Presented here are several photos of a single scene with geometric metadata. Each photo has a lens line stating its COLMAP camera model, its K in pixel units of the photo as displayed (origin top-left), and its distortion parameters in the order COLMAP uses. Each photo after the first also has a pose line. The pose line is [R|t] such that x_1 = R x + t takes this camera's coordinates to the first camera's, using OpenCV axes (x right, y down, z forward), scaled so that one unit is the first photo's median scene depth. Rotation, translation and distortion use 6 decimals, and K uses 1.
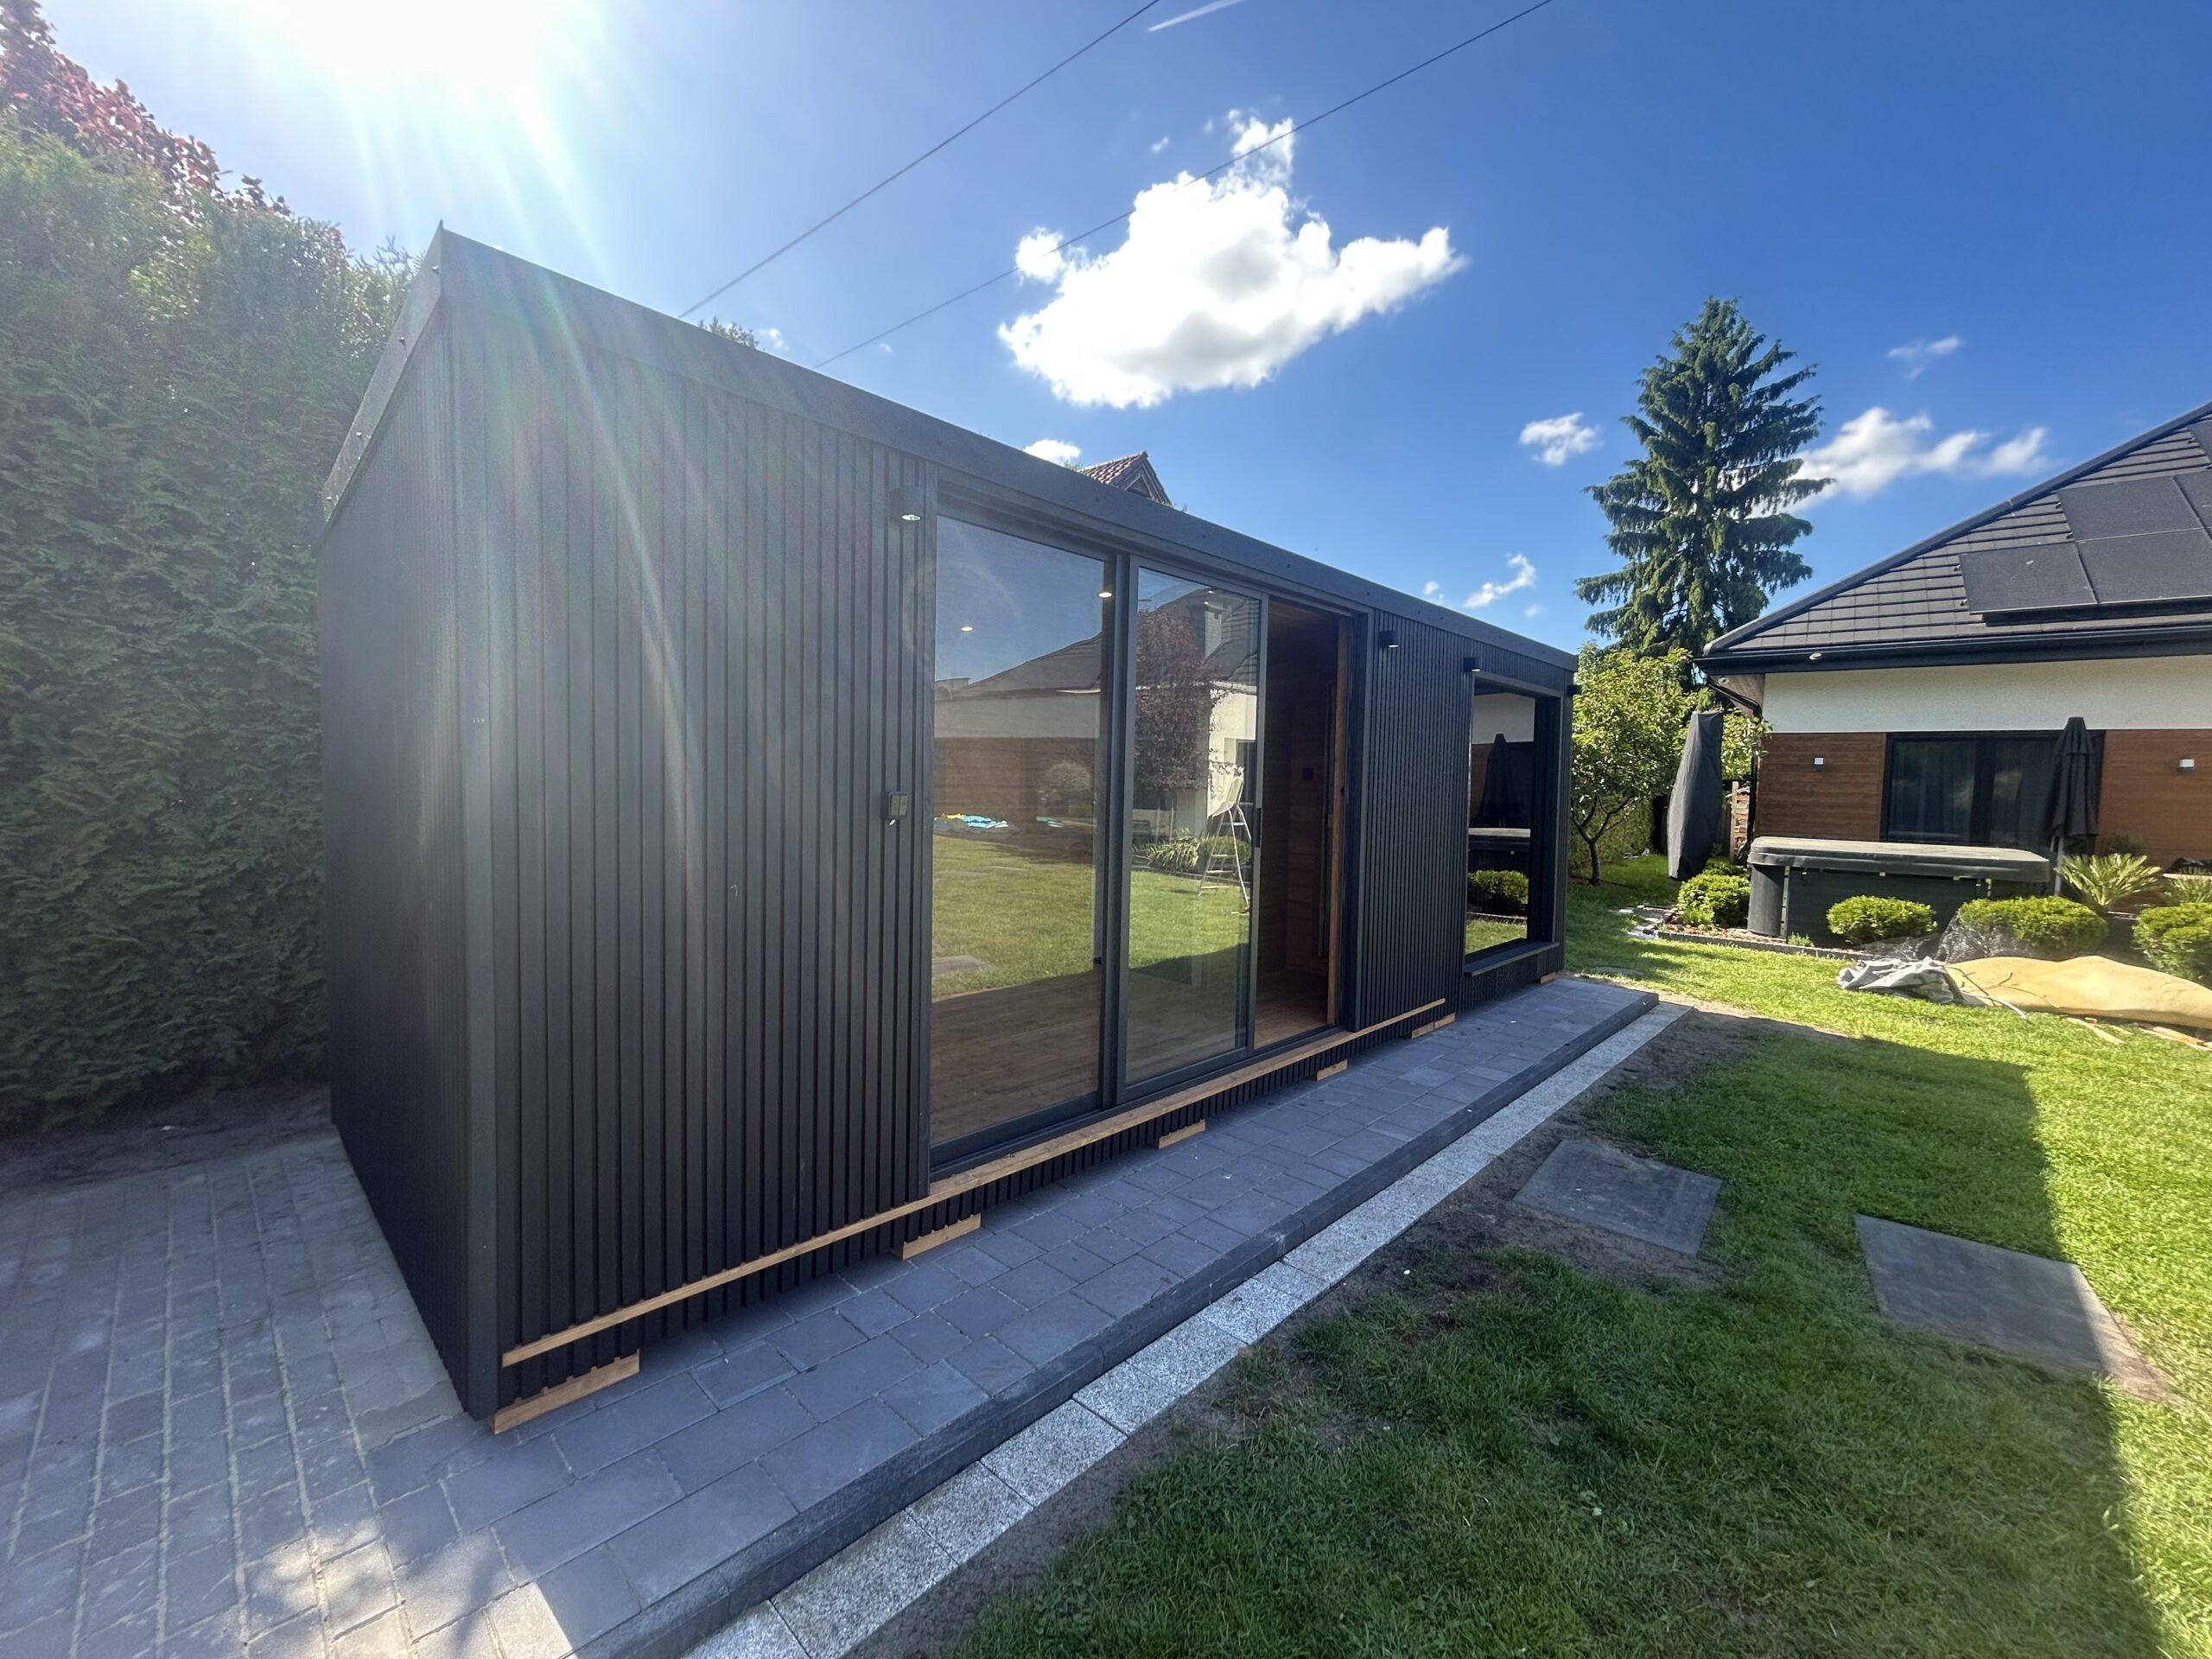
lens RADIAL K [[900.4, 0, 1104.1], [0, 900.4, 827.7], [0, 0, 1]] dist [0.001055, 0.000213]
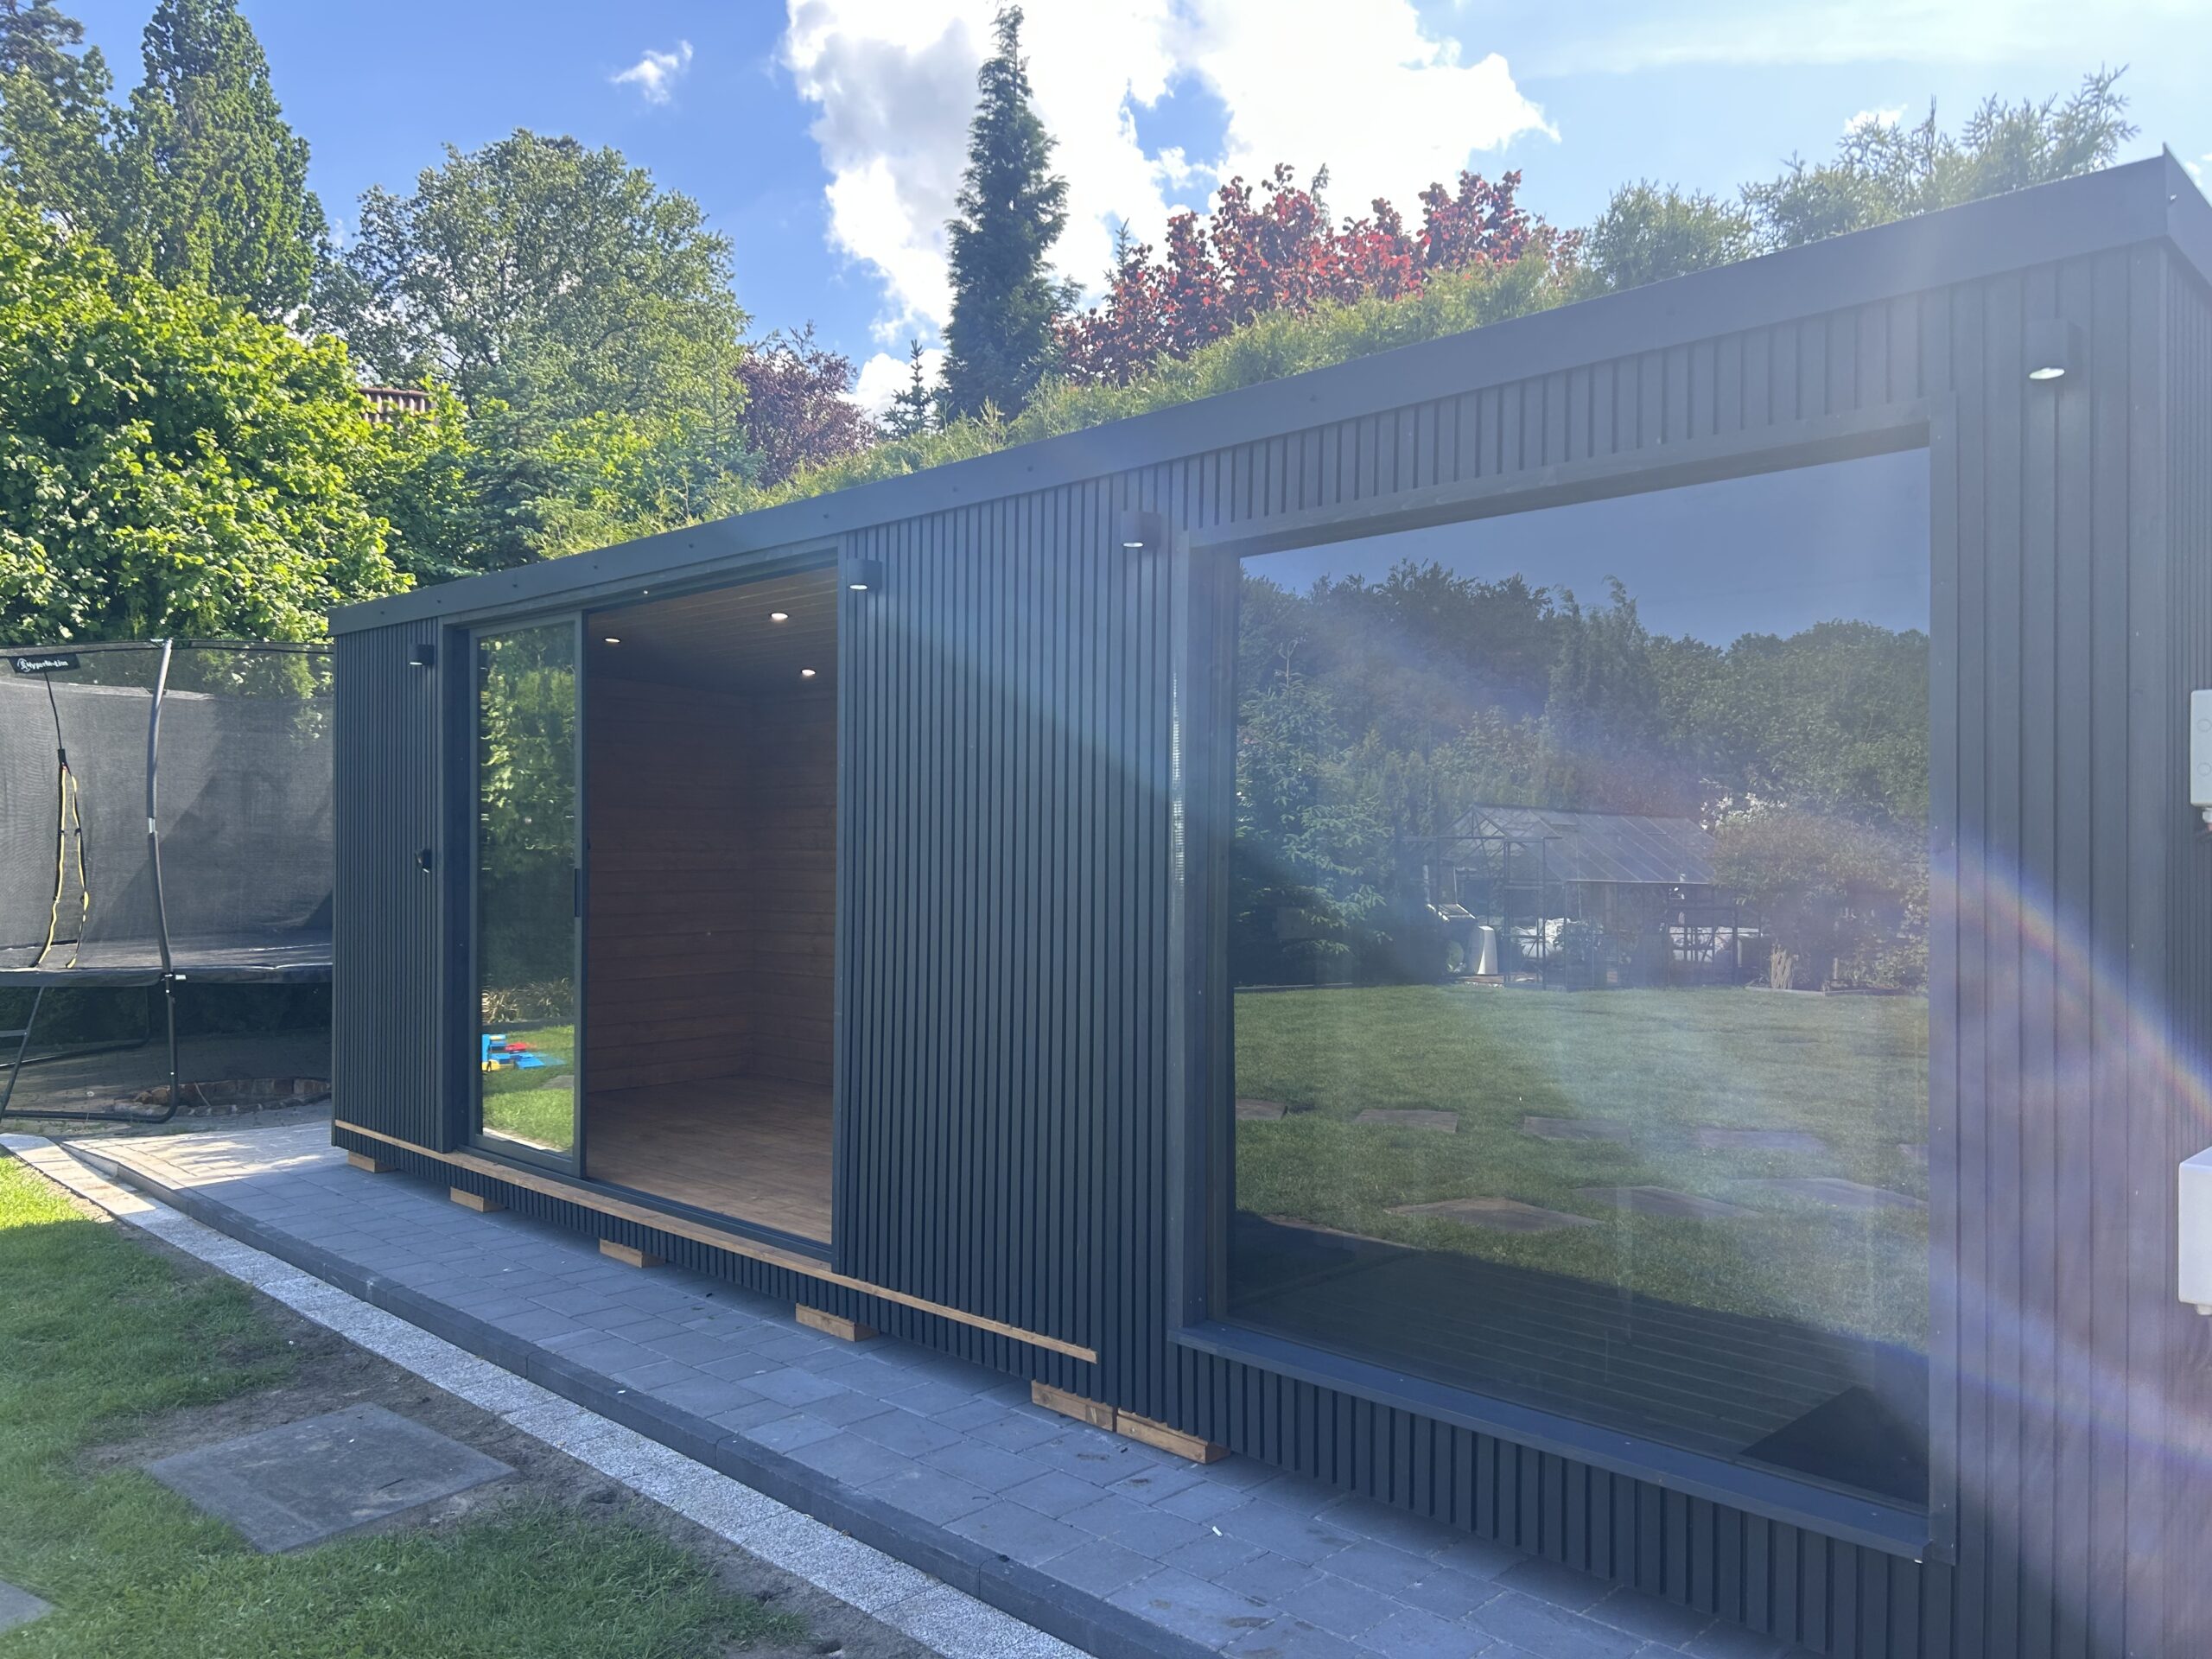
lens RADIAL K [[1686.0, 0, 1105.1], [0, 1686.0, 830.3], [0, 0, 1]] dist [0.008484, 0.000460]
pose [[-0.023407, -0.027923, -0.999336, 1.510277], [-0.056726, 0.998036, -0.026558, -0.031449], [0.998115, 0.056067, -0.024945, 1.339096]]
